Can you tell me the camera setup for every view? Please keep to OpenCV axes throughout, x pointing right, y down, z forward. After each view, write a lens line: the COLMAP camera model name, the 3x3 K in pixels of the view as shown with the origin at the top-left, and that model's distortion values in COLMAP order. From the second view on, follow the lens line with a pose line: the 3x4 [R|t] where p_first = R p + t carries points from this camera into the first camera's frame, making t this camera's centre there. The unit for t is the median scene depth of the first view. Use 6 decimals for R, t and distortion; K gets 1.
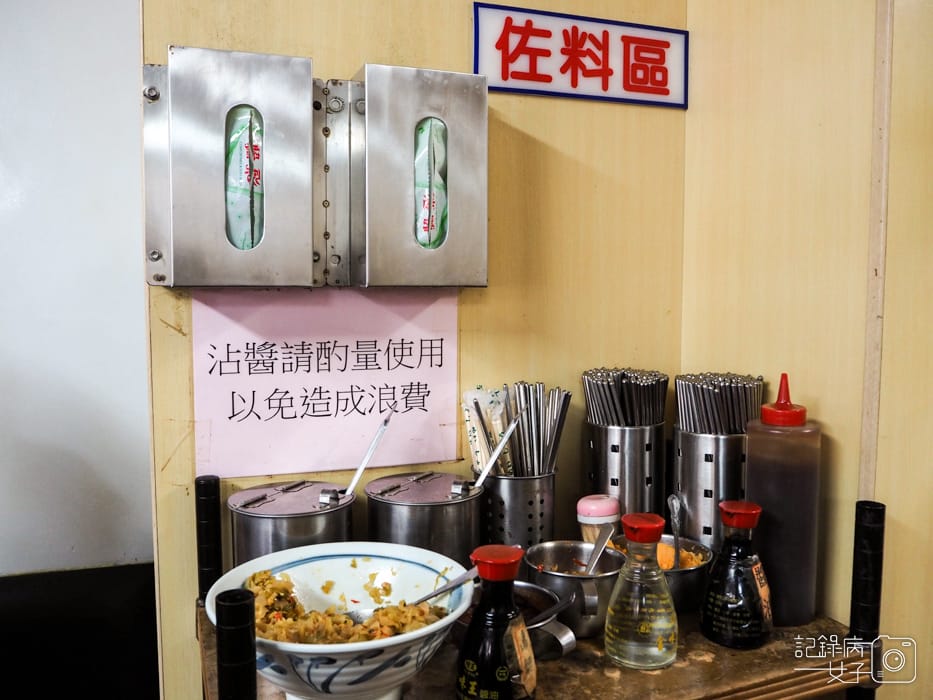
lens RADIAL K [[814.3, 0, 464.0], [0, 814.3, 347.5], [0, 0, 1]] dist [-0.043617, 0.040013]
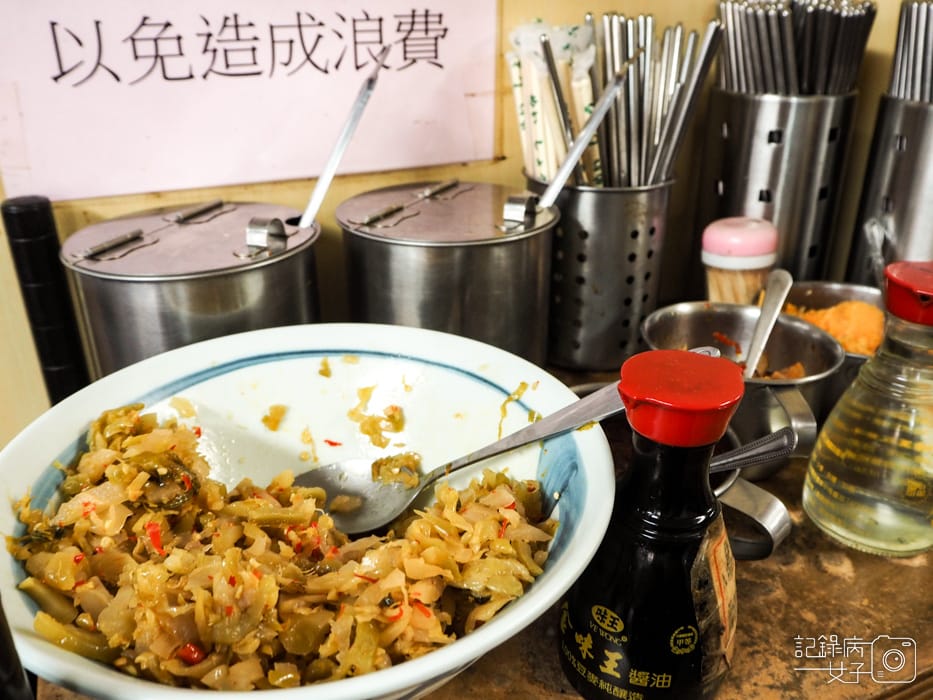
lens RADIAL K [[814.3, 0, 463.9], [0, 814.3, 350.0], [0, 0, 1]] dist [-0.043617, 0.040013]
pose [[0.998958, -0.022286, 0.039819, -0.063615], [0.007229, 0.938898, 0.344120, 0.077073], [-0.045055, -0.343474, 0.938081, 0.481474]]
